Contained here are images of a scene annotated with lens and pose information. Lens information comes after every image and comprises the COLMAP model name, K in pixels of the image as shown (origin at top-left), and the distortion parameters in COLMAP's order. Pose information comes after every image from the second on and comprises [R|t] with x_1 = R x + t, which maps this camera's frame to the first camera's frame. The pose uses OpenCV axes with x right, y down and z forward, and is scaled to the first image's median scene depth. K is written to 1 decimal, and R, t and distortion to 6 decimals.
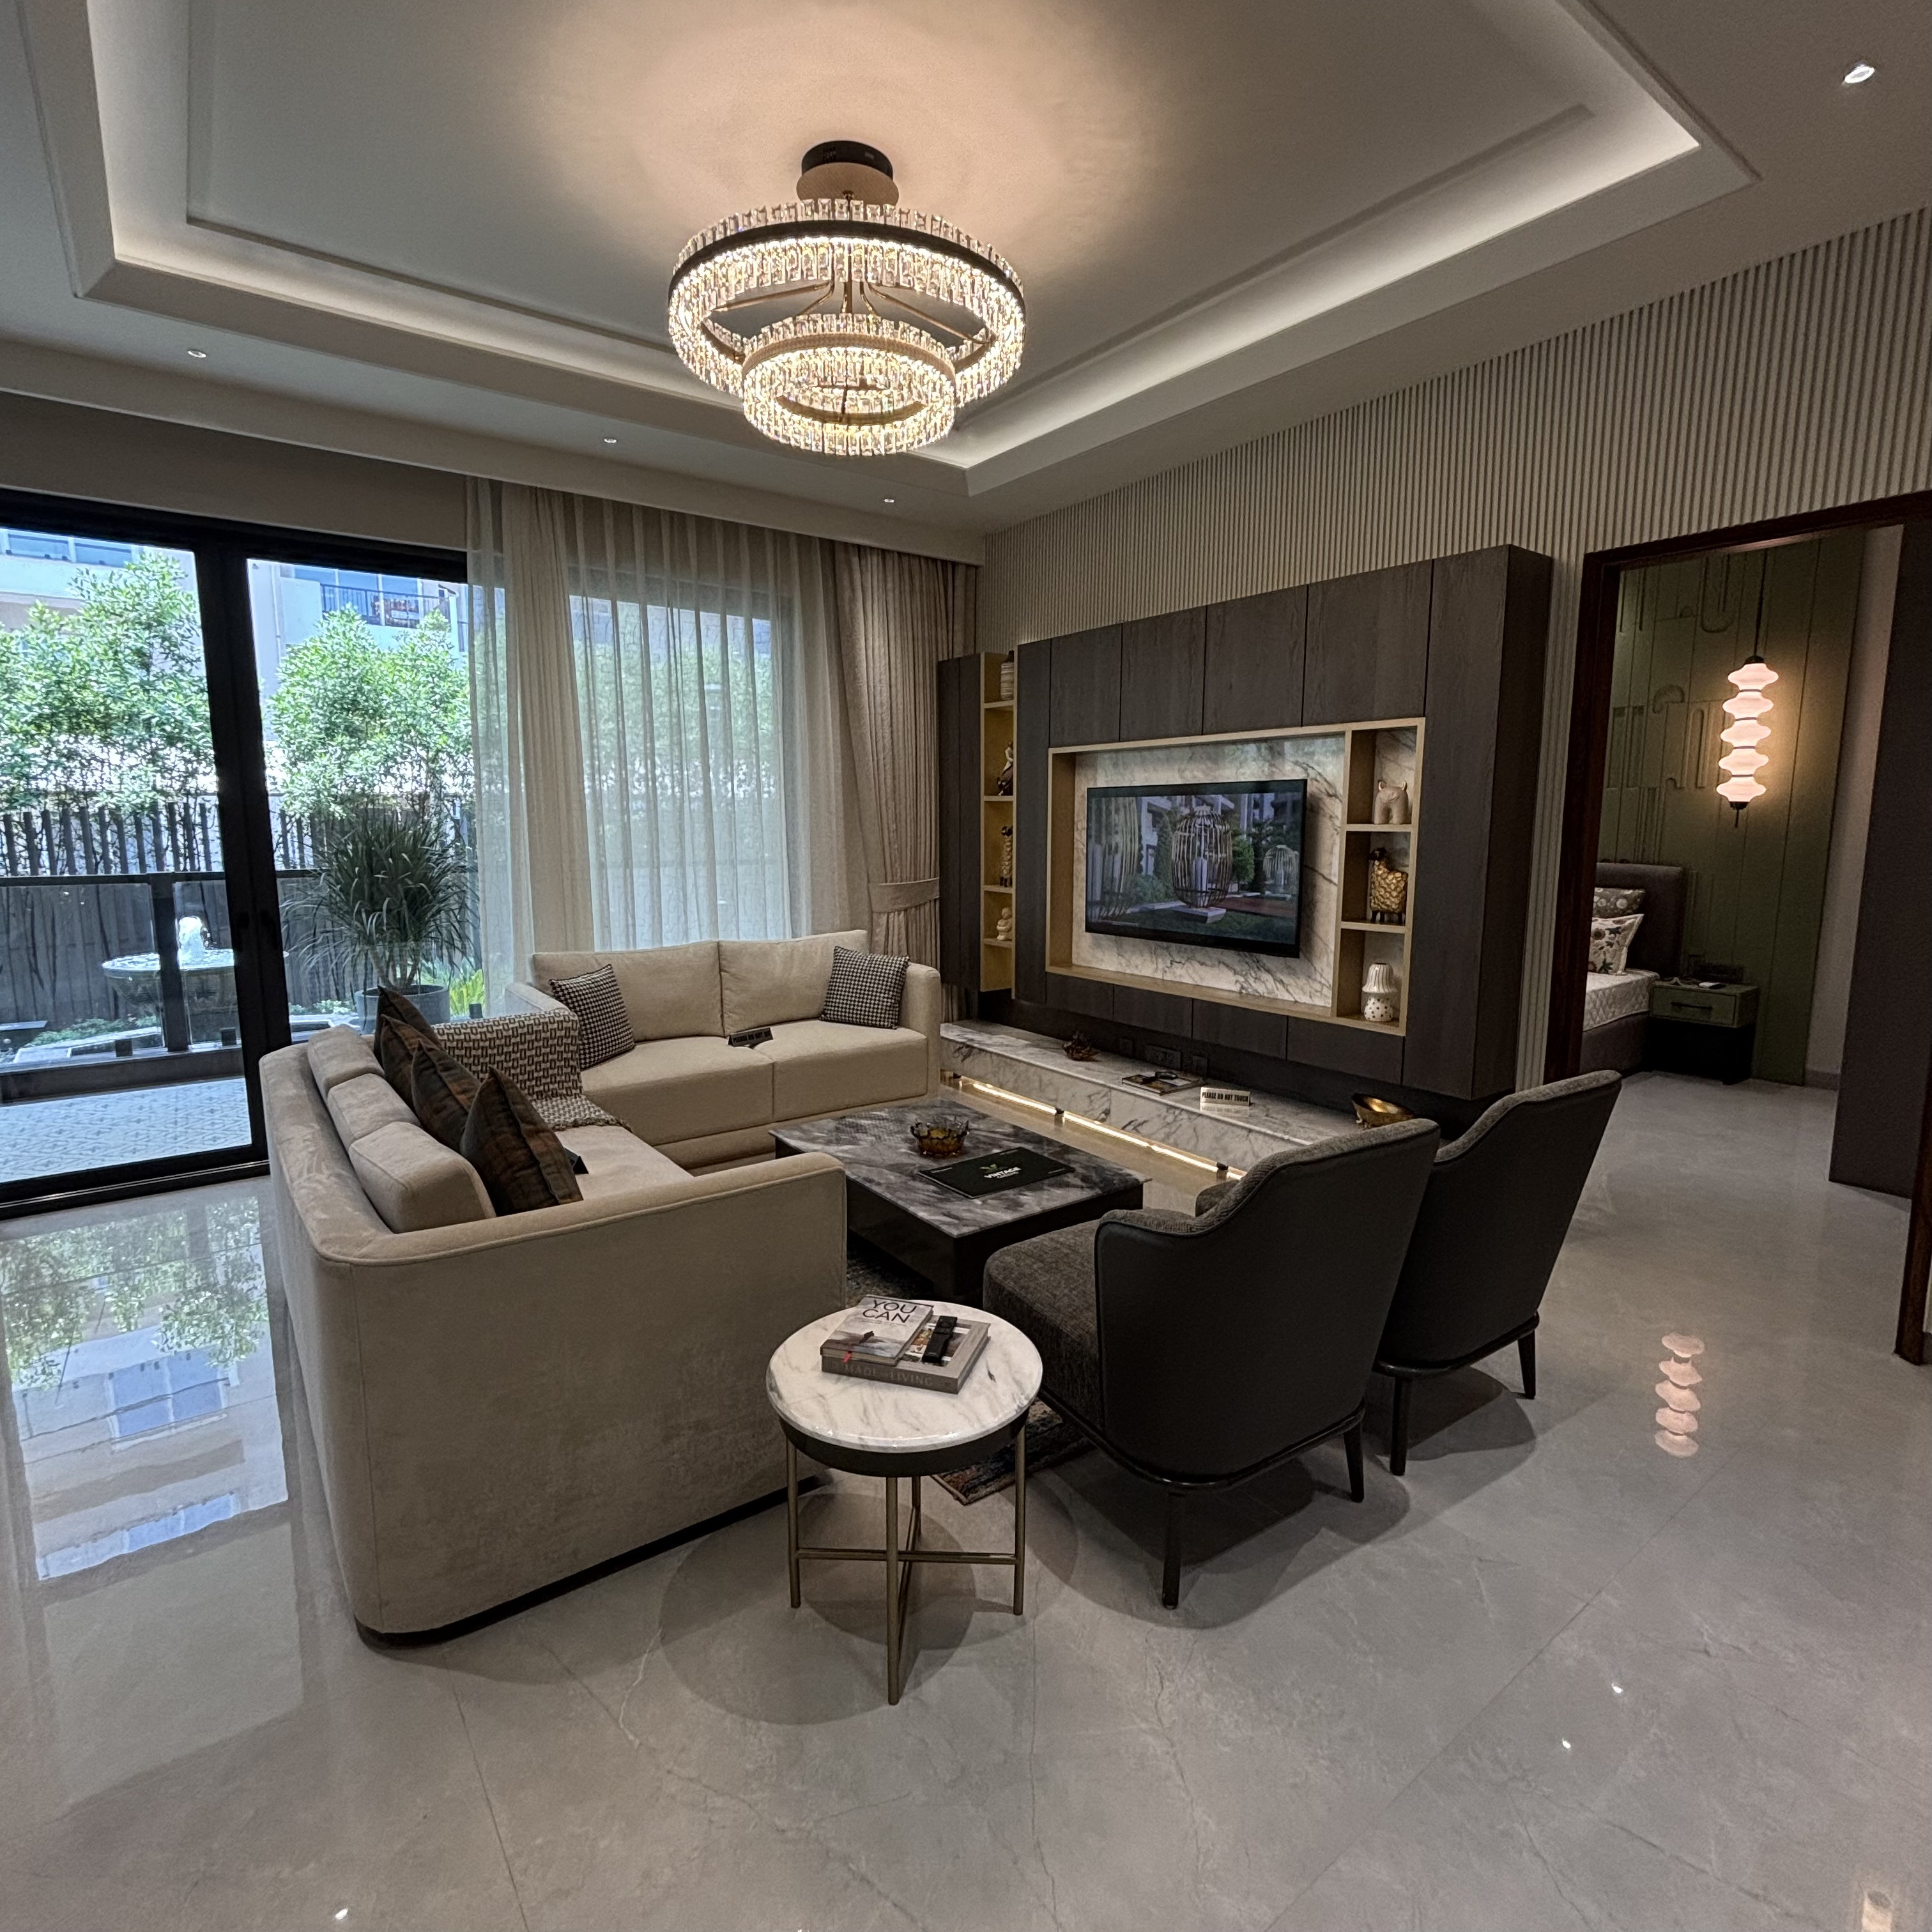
lens RADIAL K [[1033.2, 0, 956.2], [0, 1033.2, 974.1], [0, 0, 1]] dist [0.004245, -0.002217]
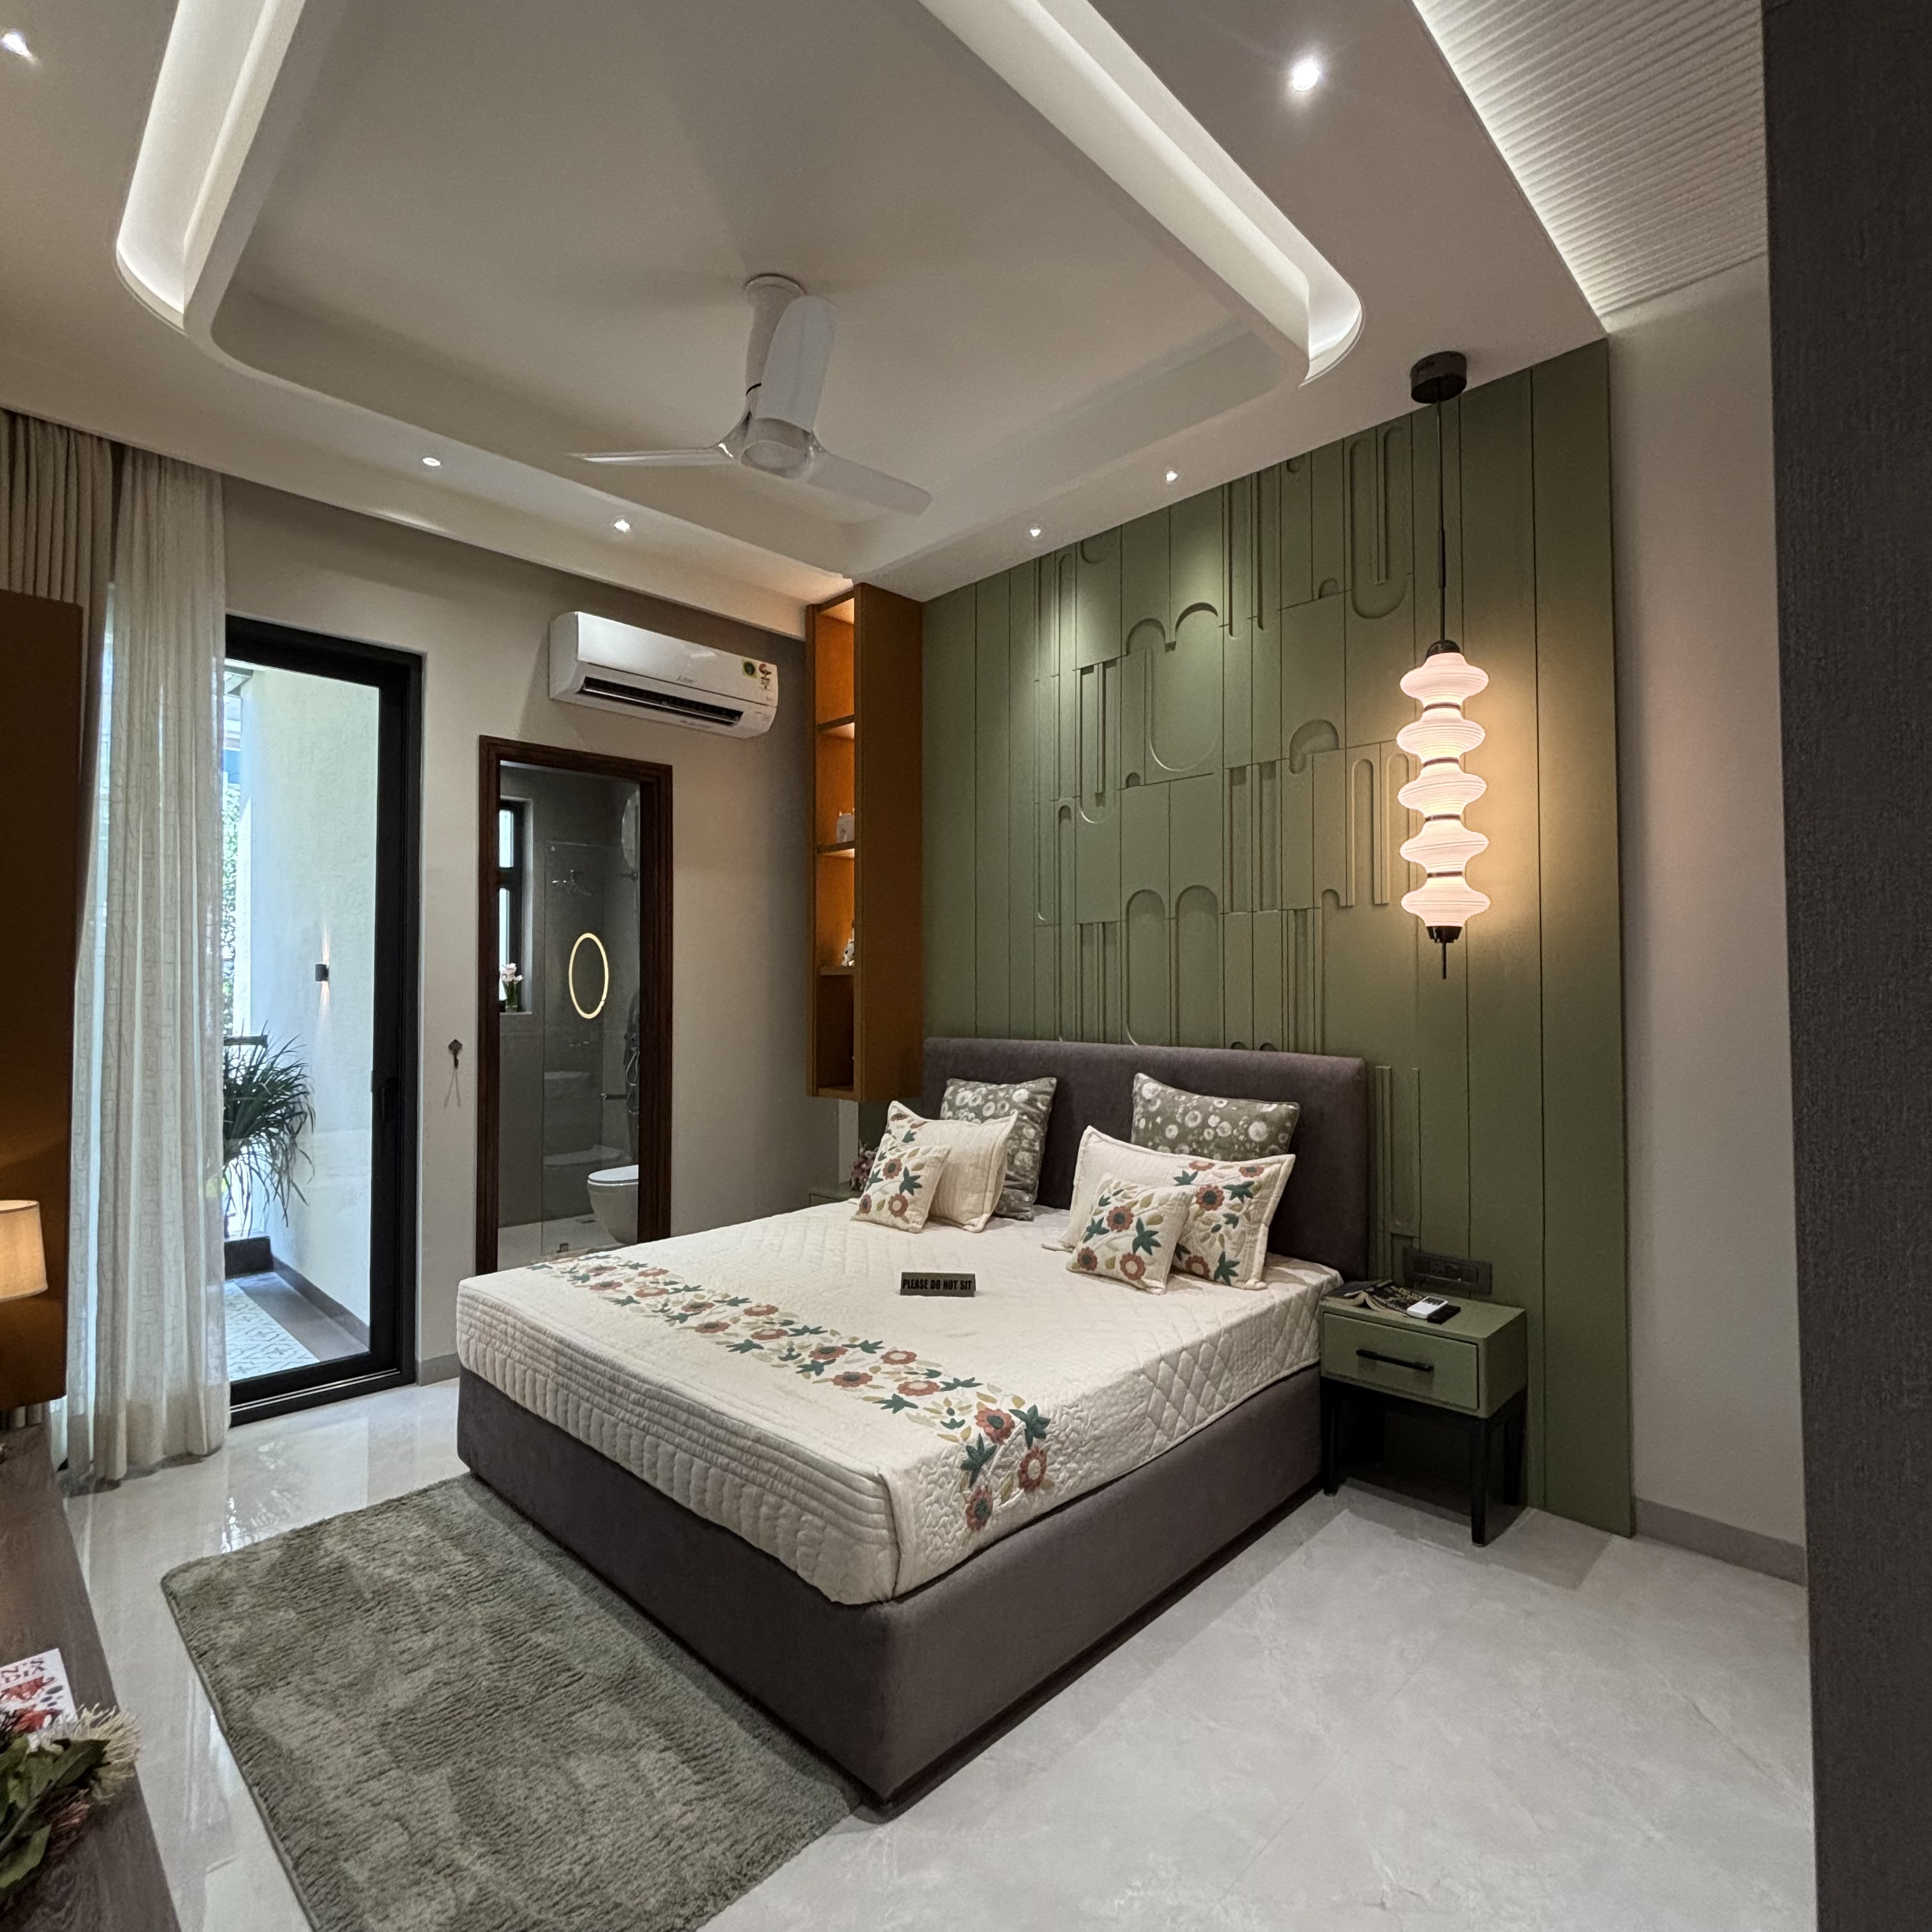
lens RADIAL K [[1033.2, 0, 964.9], [0, 1033.2, 969.2], [0, 0, 1]] dist [0.004245, -0.002217]
pose [[0.990387, 0.011016, 0.137886, 0.443633], [0.012426, 0.985708, -0.168005, -0.064693], [-0.137766, 0.168104, 0.976095, 0.532354]]
